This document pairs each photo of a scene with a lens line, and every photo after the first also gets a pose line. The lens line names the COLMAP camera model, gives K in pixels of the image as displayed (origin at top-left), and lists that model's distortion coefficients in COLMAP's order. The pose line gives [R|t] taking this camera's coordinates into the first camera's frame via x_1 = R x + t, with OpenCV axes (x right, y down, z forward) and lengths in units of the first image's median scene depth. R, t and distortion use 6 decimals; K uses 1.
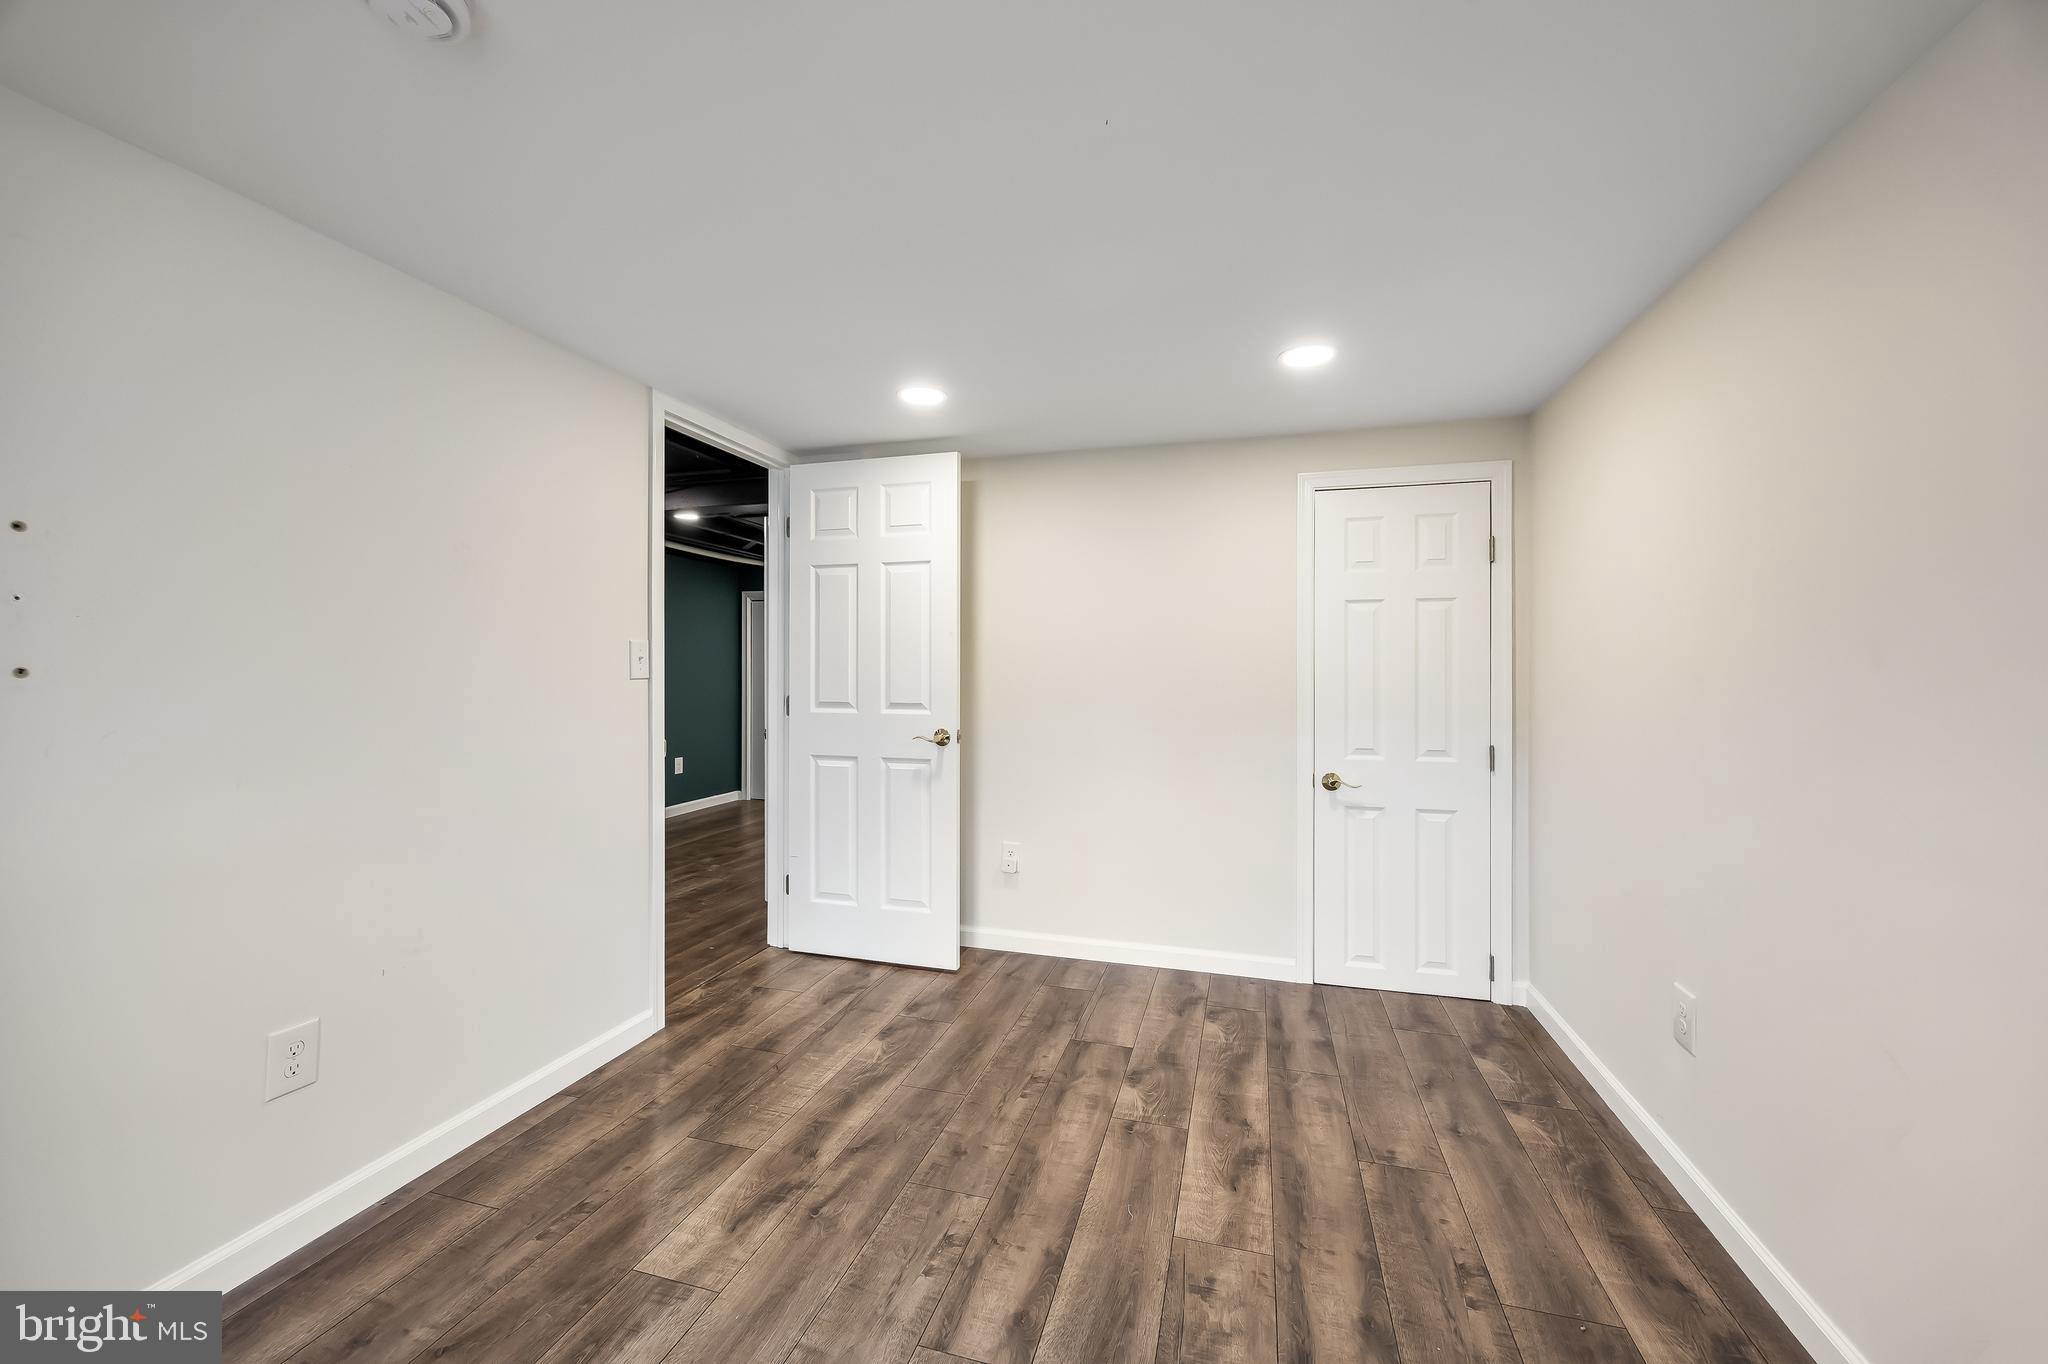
lens RADIAL K [[833.4, 0, 1018.1], [0, 833.4, 670.6], [0, 0, 1]] dist [-0.000318, -0.000031]
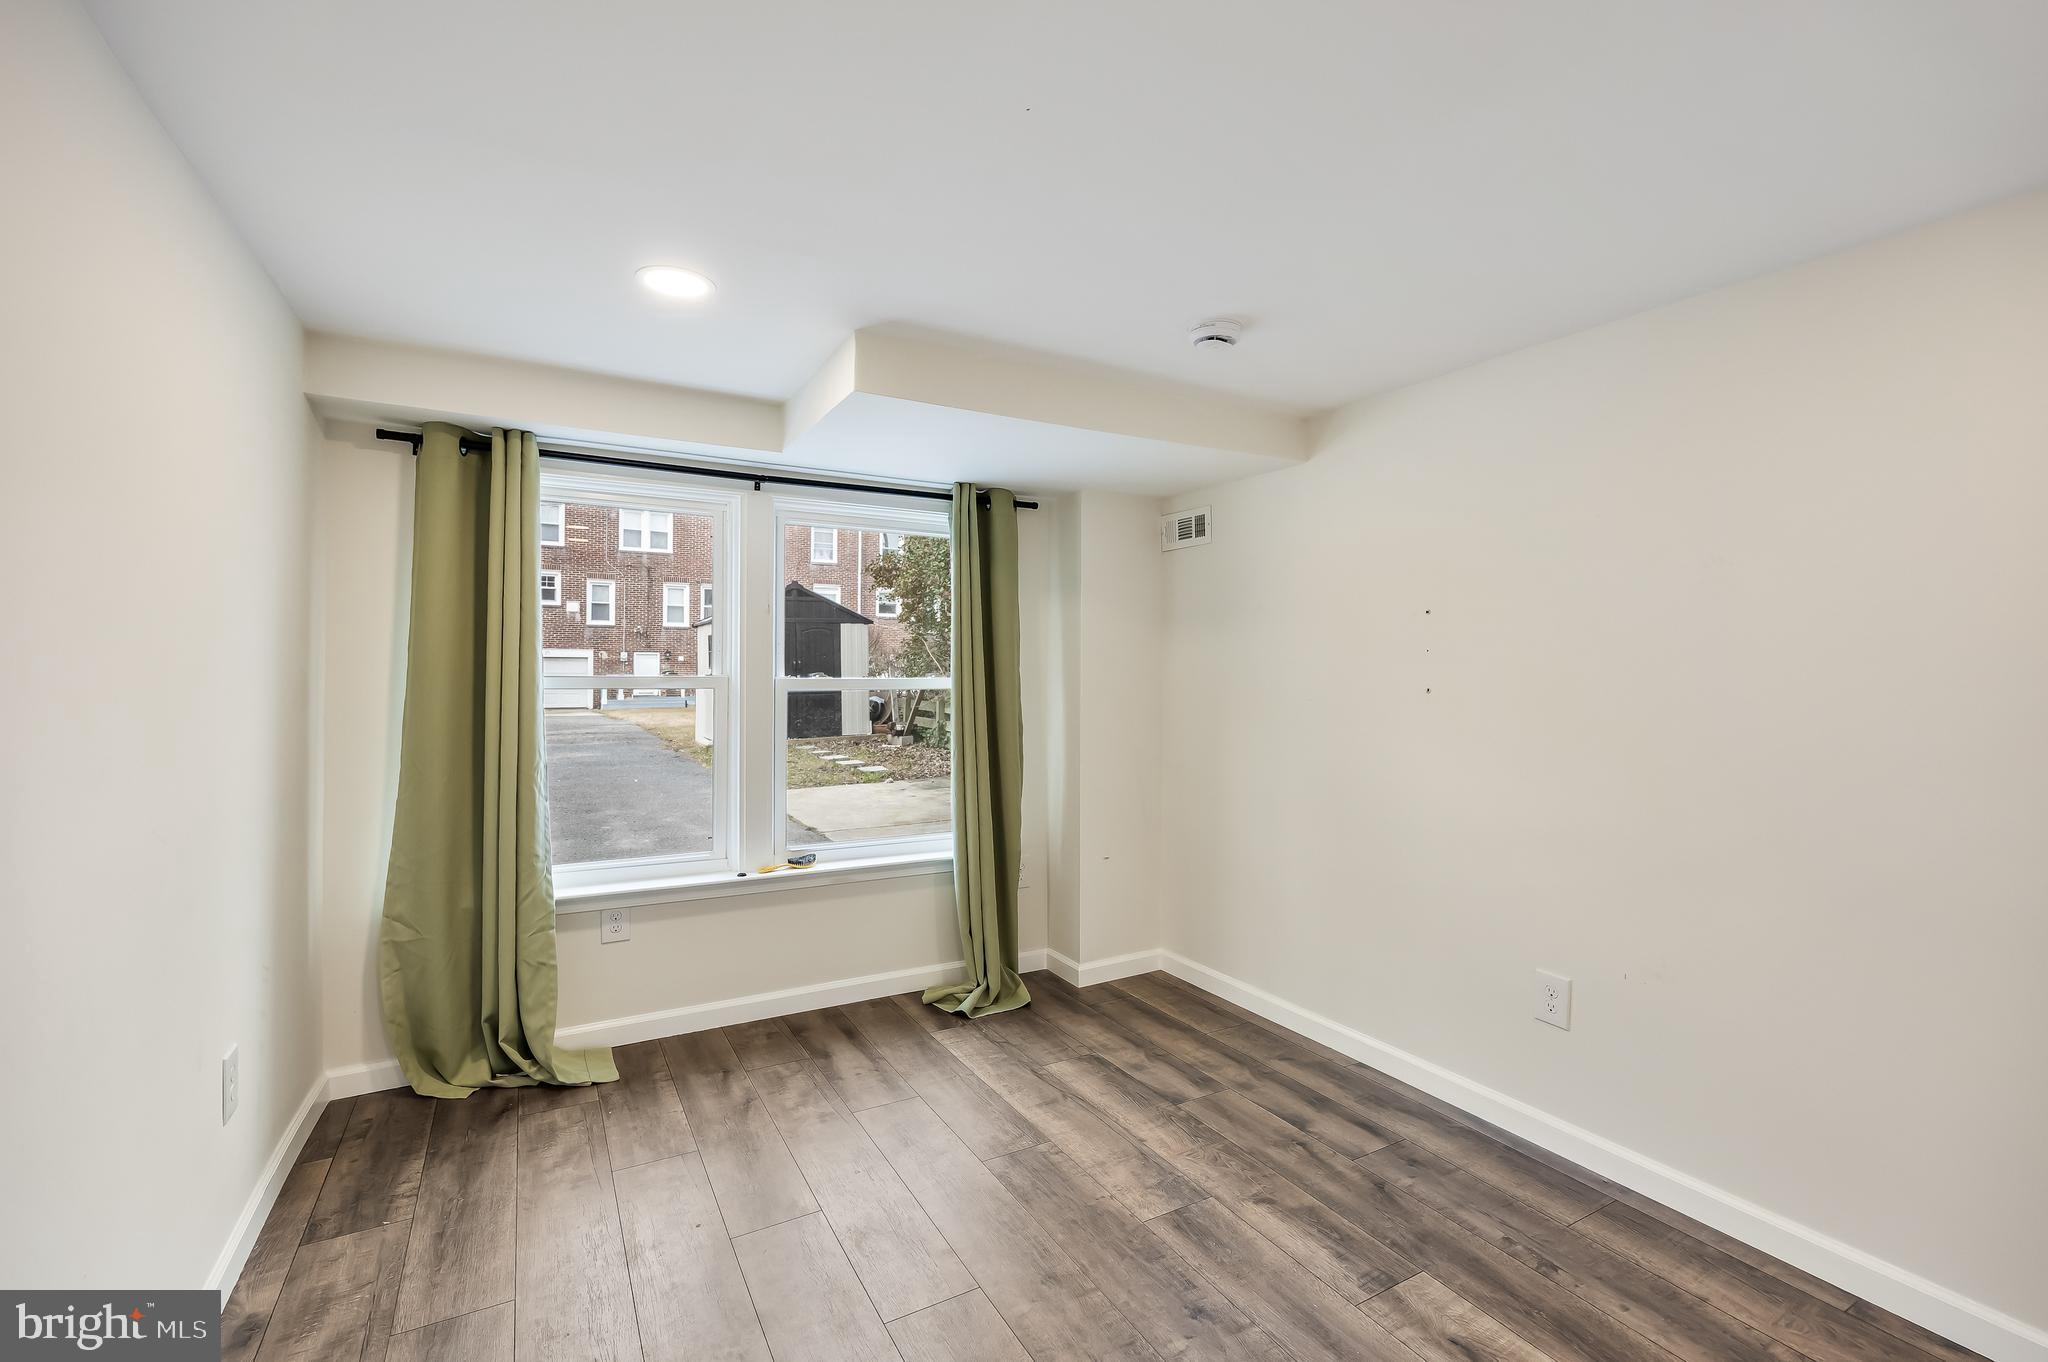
lens RADIAL K [[882.4, 0, 1021.5], [0, 882.4, 675.8], [0, 0, 1]] dist [-0.009749, -0.000068]
pose [[-0.711298, -0.000969, -0.702890, 0.652449], [-0.008994, 0.999930, 0.007724, -0.032717], [0.702833, 0.011816, -0.711256, 1.380390]]
